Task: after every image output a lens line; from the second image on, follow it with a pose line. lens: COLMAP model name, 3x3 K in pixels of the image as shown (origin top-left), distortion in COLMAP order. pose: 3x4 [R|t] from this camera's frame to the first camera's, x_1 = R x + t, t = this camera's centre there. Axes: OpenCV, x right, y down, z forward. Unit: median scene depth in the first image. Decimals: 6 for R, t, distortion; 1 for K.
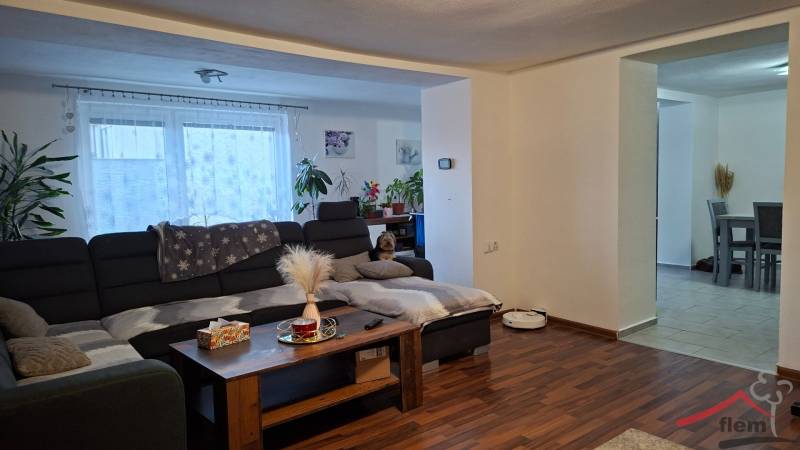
lens RADIAL K [[551.0, 0, 400.3], [0, 551.0, 229.6], [0, 0, 1]] dist [0.136123, -0.156975]
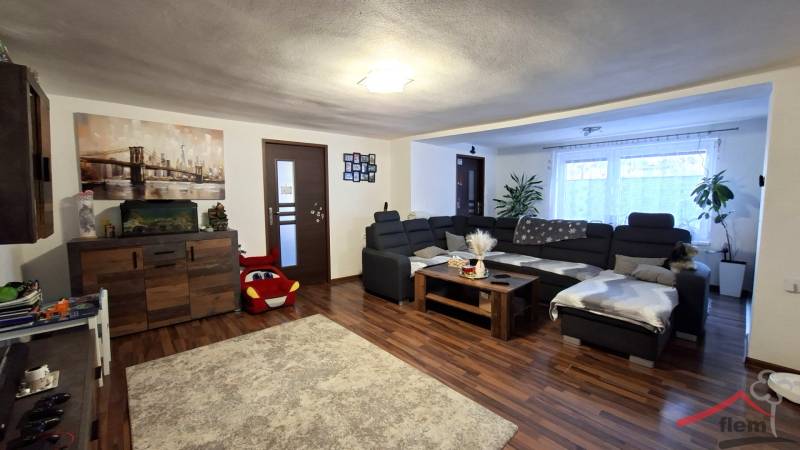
lens RADIAL K [[320.6, 0, 403.0], [0, 320.6, 221.8], [0, 0, 1]] dist [-0.002086, 0.005204]
pose [[0.049150, 0.111015, -0.992603, 0.663565], [-0.081990, 0.990898, 0.106765, -0.071406], [0.995420, 0.076136, 0.057805, 0.466782]]
